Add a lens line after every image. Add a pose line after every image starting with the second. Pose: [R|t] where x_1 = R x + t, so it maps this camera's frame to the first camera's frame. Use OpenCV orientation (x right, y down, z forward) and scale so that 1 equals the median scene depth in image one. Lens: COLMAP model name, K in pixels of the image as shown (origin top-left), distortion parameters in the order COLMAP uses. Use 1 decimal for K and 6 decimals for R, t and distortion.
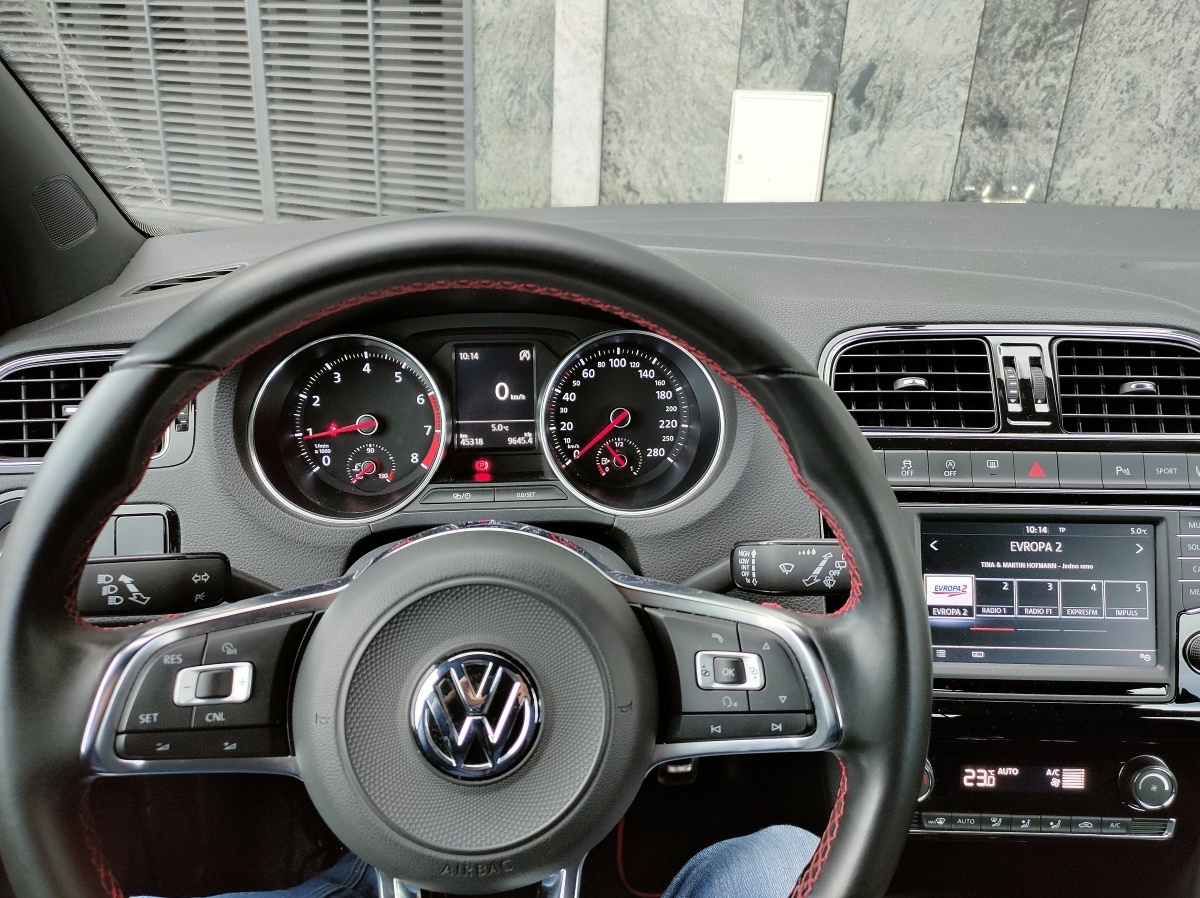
lens RADIAL K [[941.1, 0, 607.5], [0, 941.1, 445.1], [0, 0, 1]] dist [0.041342, -0.033374]
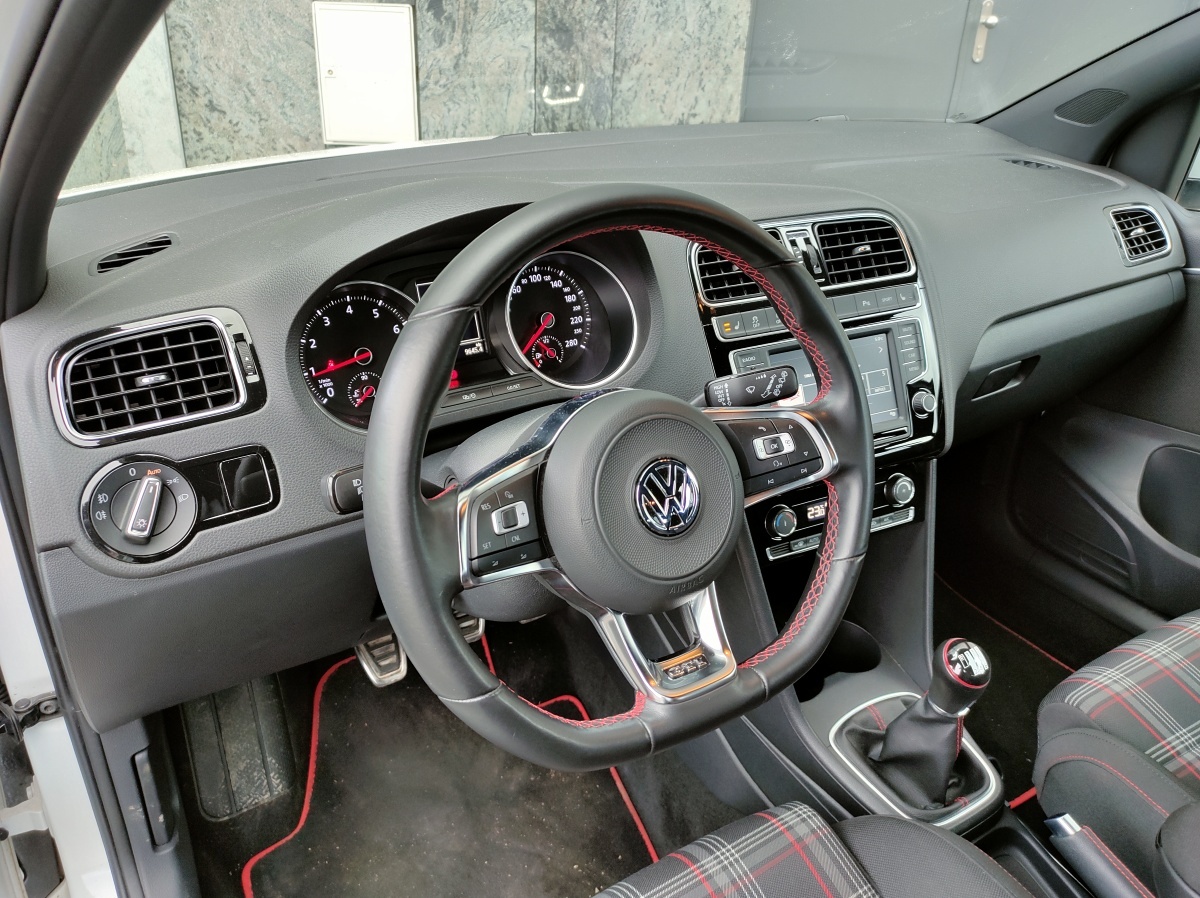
lens RADIAL K [[941.1, 0, 603.6], [0, 941.1, 442.2], [0, 0, 1]] dist [0.041342, -0.033374]
pose [[0.885690, -0.202991, 0.417550, -0.491721], [0.163227, 0.978084, 0.129265, -0.019115], [-0.434639, -0.046333, 0.899412, -0.220450]]
